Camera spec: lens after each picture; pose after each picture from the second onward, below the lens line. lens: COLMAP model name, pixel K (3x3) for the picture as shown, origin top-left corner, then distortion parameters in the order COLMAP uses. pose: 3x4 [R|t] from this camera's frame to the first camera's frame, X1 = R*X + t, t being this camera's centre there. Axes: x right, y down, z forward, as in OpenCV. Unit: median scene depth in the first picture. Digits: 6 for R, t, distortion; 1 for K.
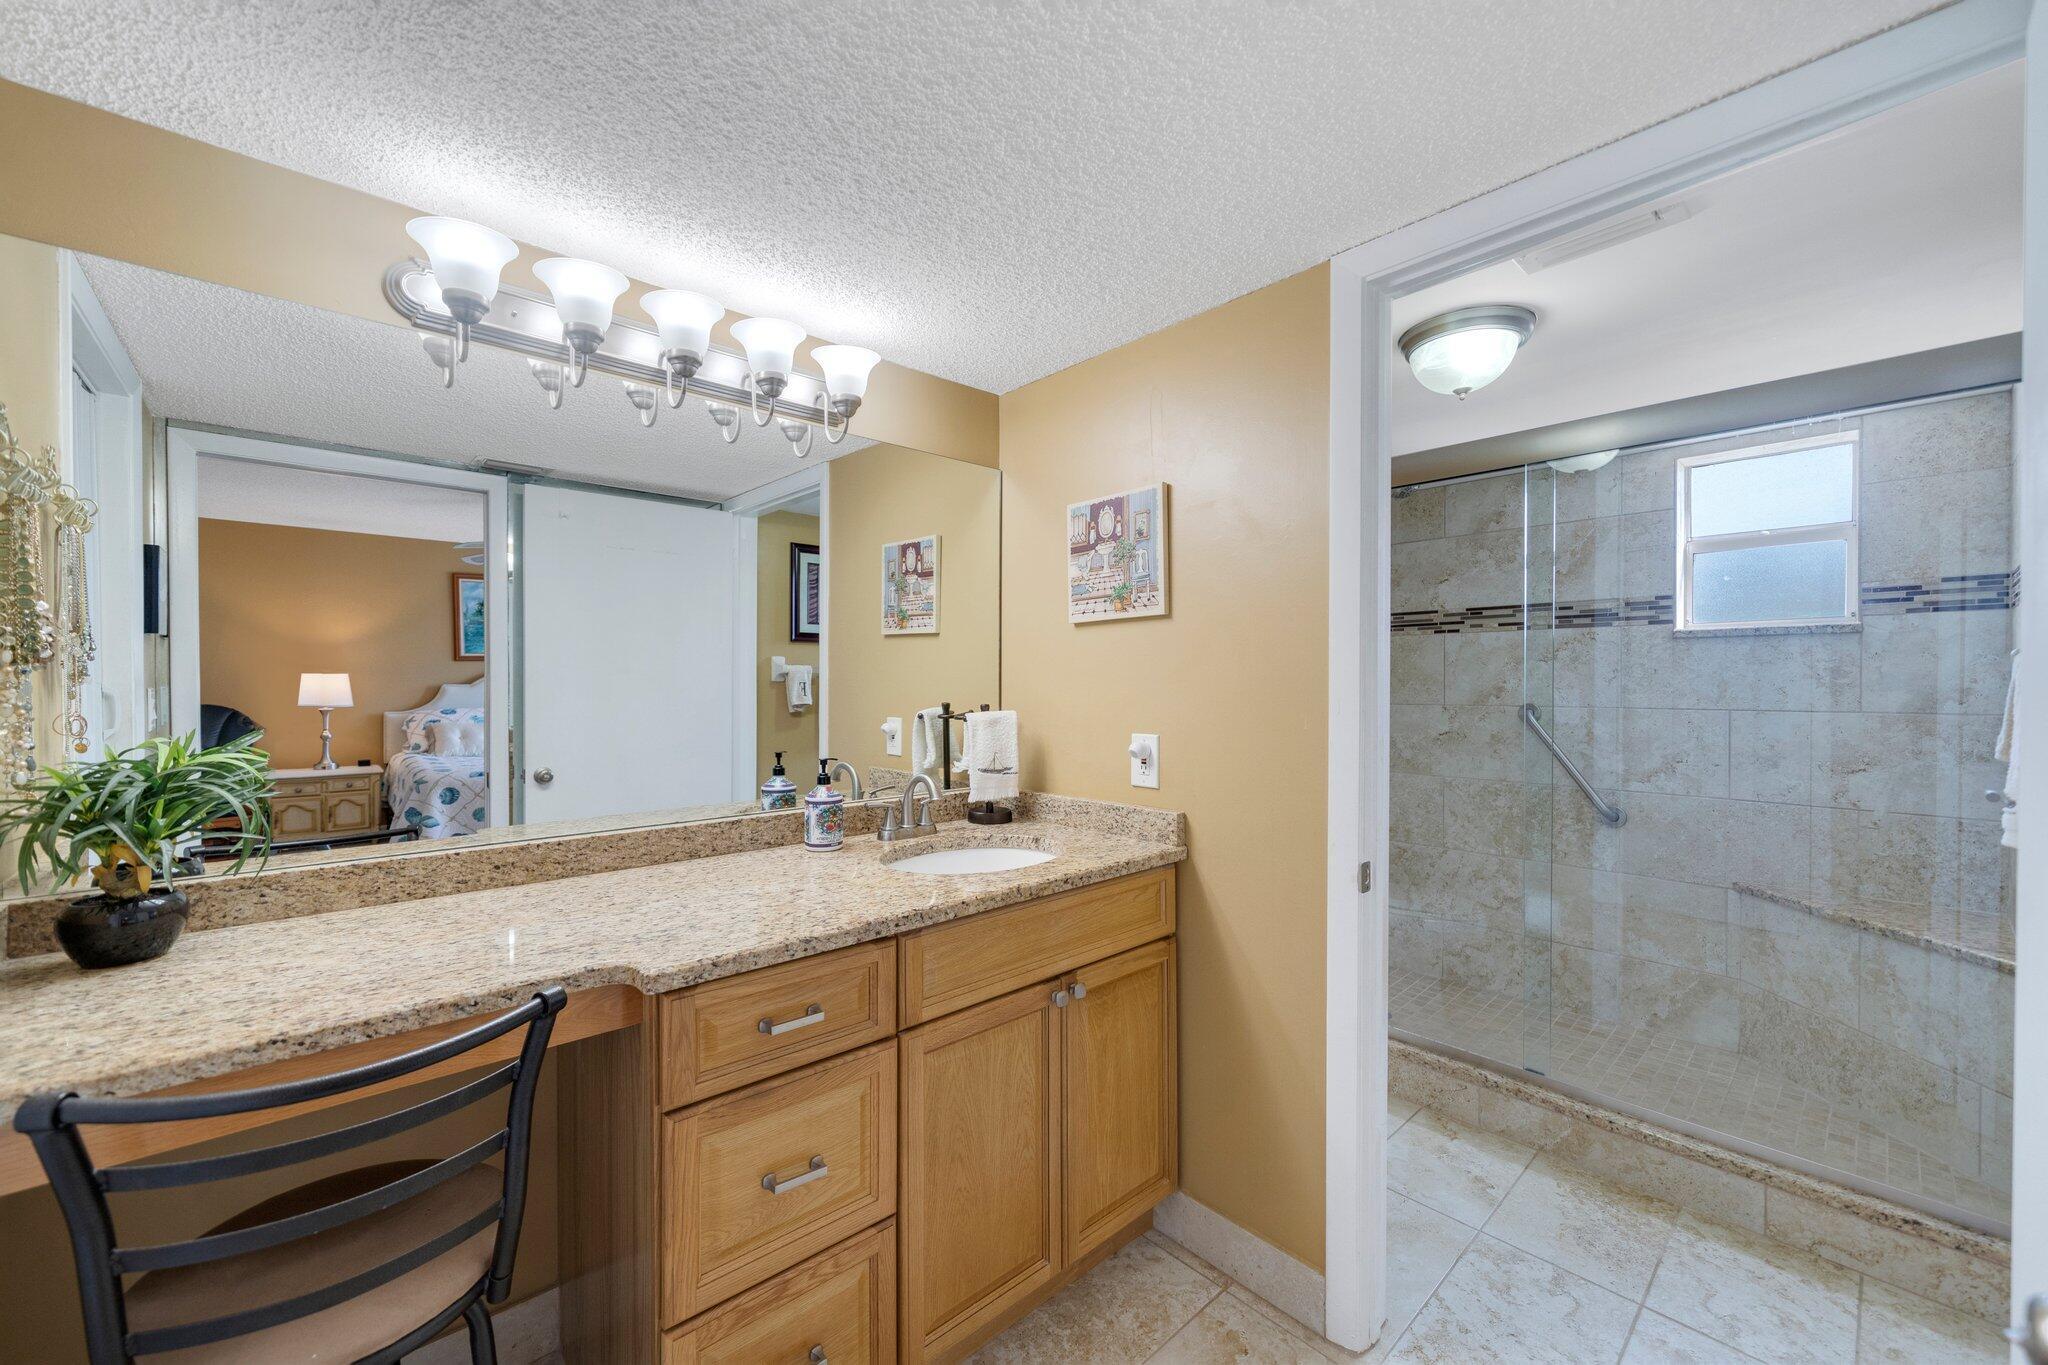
lens RADIAL K [[816.8, 0, 1012.1], [0, 816.8, 689.7], [0, 0, 1]] dist [-0.002185, 0.000355]
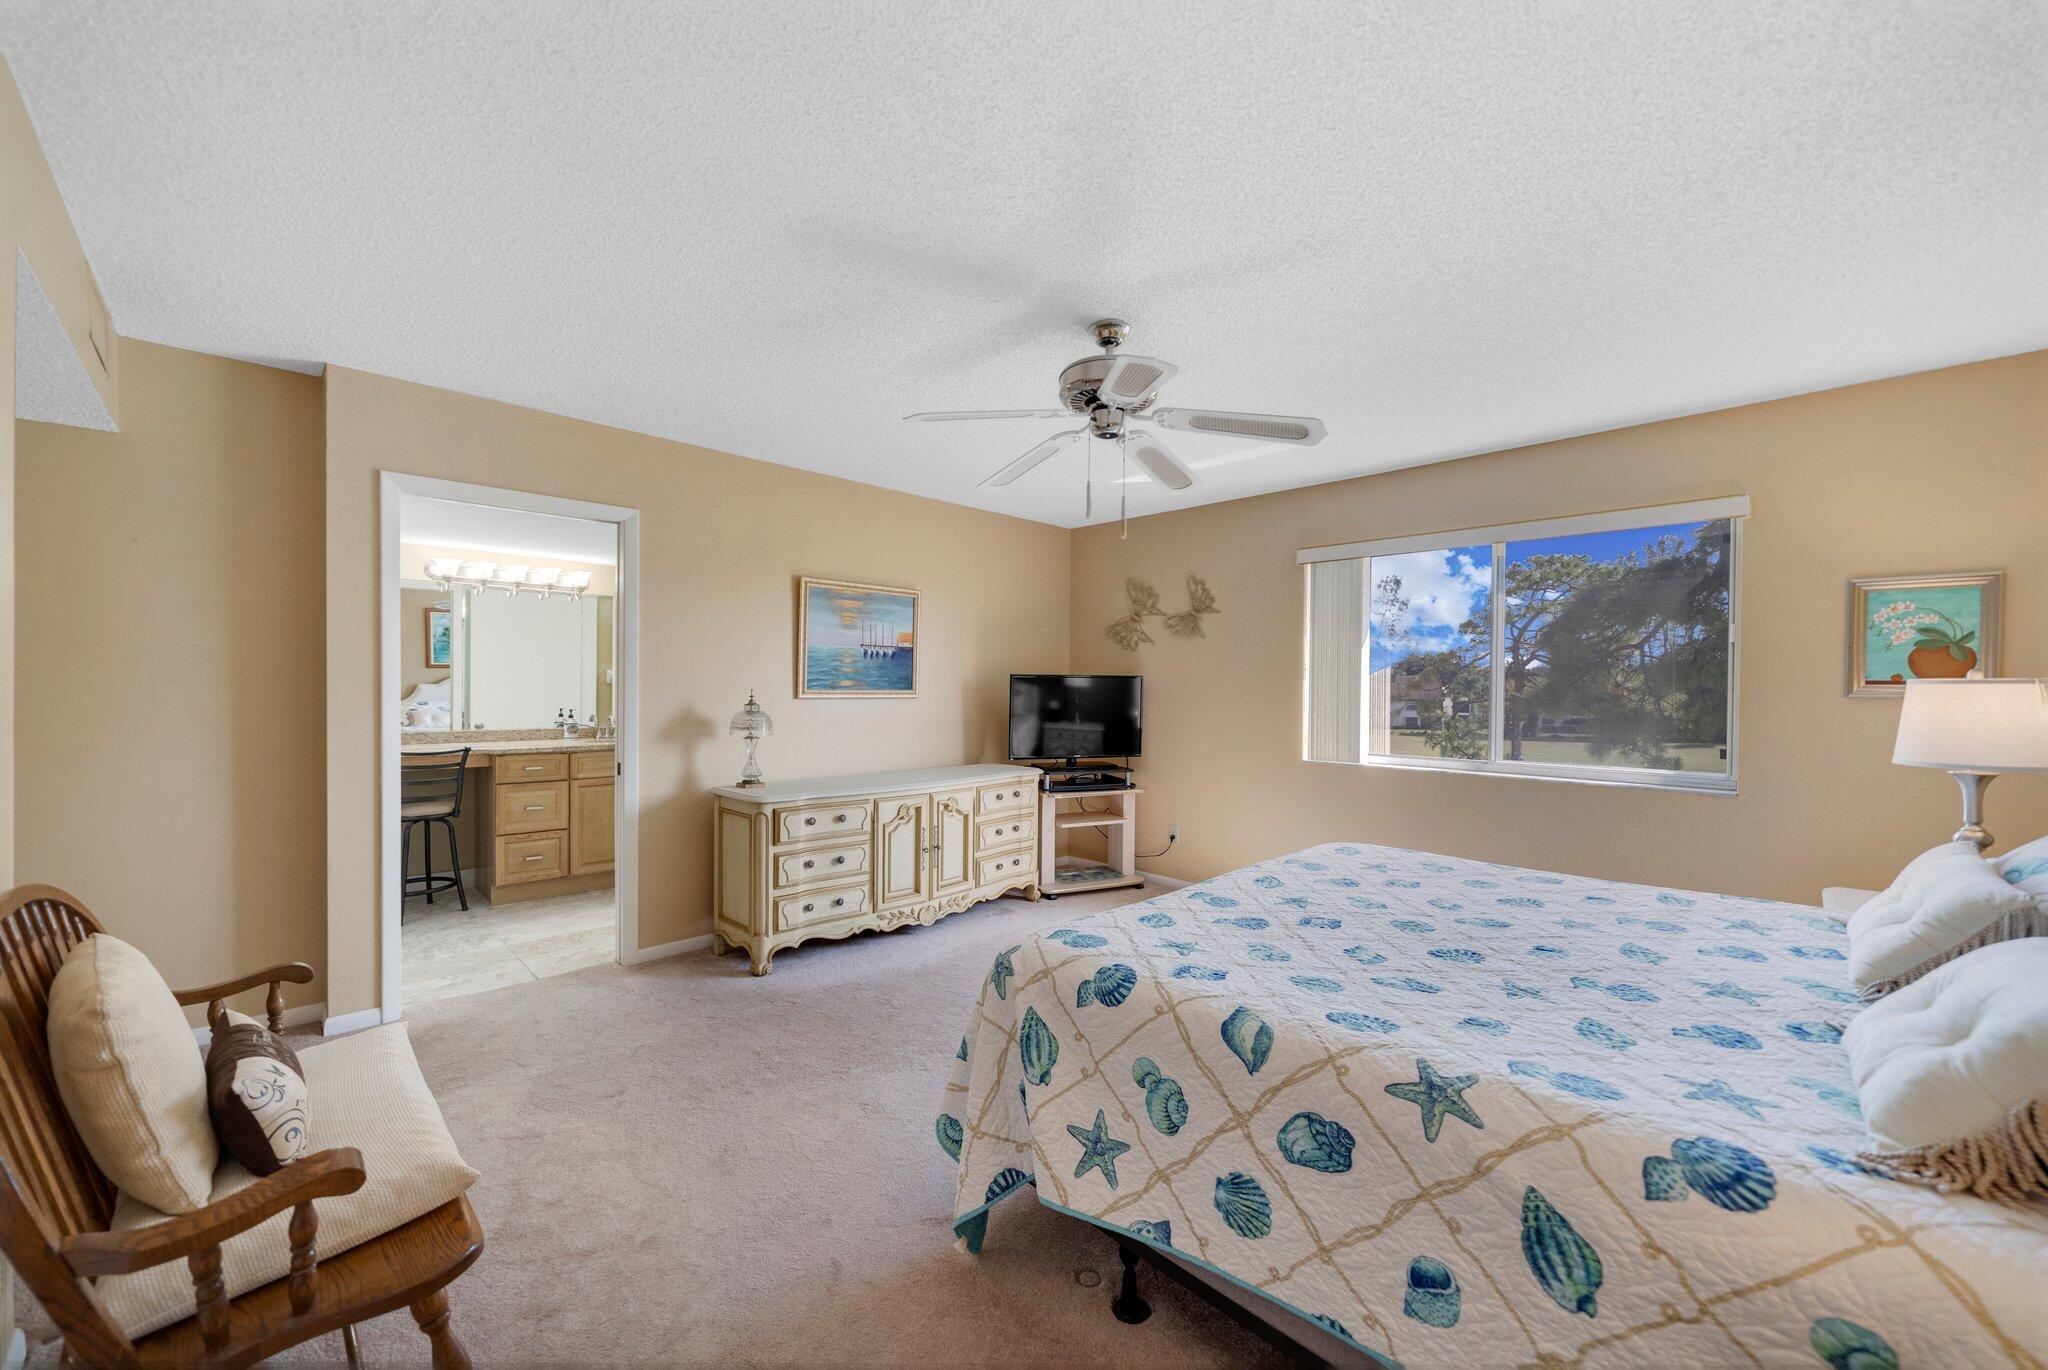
lens RADIAL K [[804.5, 0, 1011.0], [0, 804.5, 686.5], [0, 0, 1]] dist [-0.001410, -0.000438]
pose [[0.999173, 0.003361, 0.040530, 0.340152], [-0.003056, 0.999967, -0.007583, 0.006259], [-0.040554, 0.007453, 0.999150, -0.538280]]
